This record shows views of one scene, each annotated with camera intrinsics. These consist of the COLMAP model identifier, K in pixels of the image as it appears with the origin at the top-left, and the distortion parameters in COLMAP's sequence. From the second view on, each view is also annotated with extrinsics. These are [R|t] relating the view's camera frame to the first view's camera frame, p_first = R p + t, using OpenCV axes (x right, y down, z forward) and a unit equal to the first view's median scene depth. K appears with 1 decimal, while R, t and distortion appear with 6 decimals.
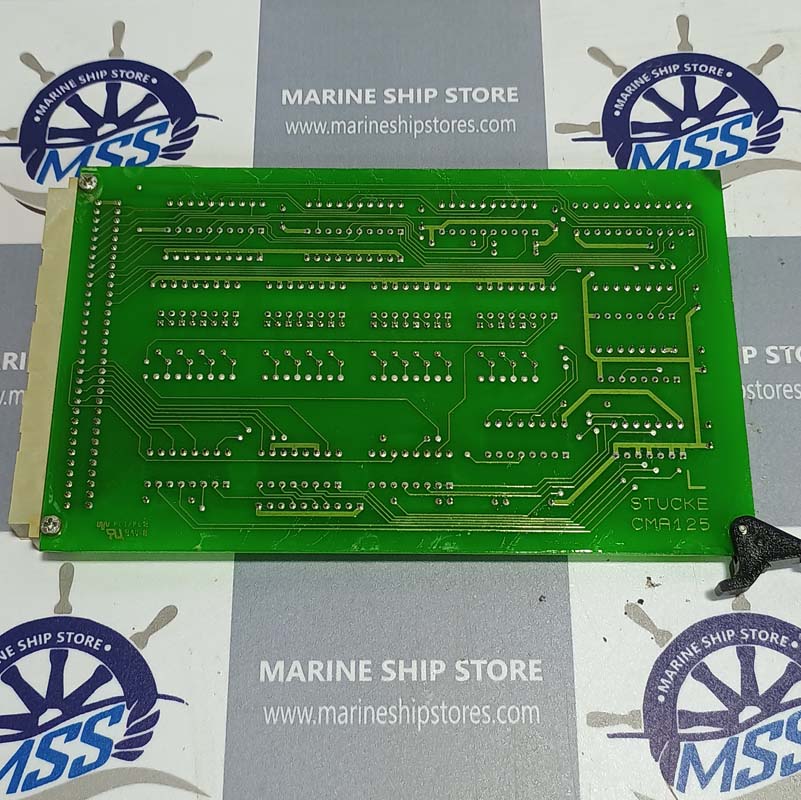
lens RADIAL K [[1734.6, 0, 401.6], [0, 1734.6, 415.8], [0, 0, 1]] dist [-0.007513, -0.085658]
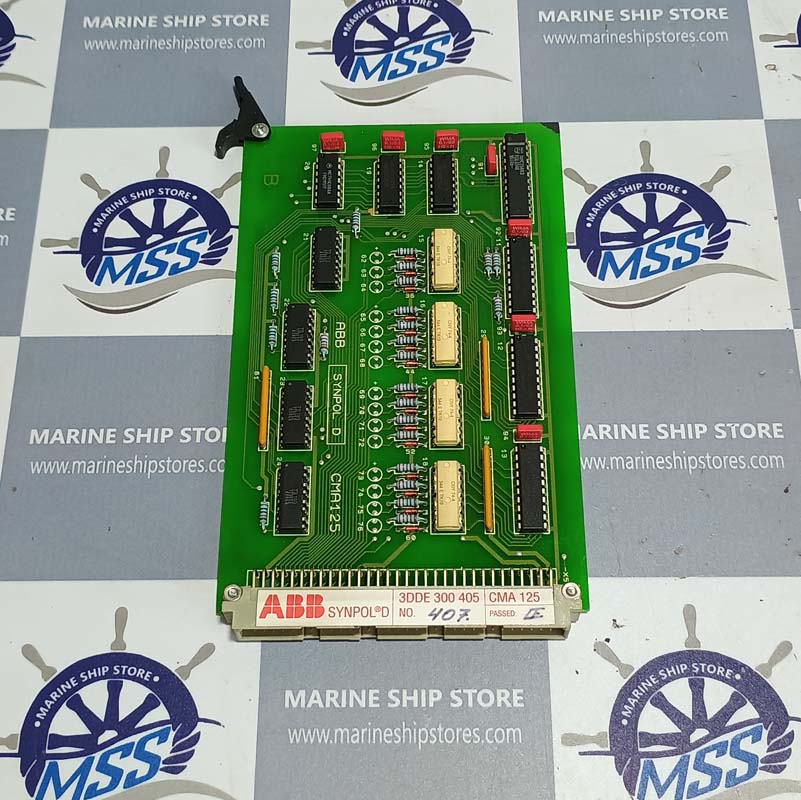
lens RADIAL K [[1690.1, 0, 387.8], [0, 1690.1, 398.4], [0, 0, 1]] dist [-0.024520, 0.020324]
pose [[0.999933, -0.000099, -0.011602, 0.001782], [-0.000509, 0.998625, -0.052413, 0.003033], [0.011591, 0.052415, 0.998558, -0.157382]]
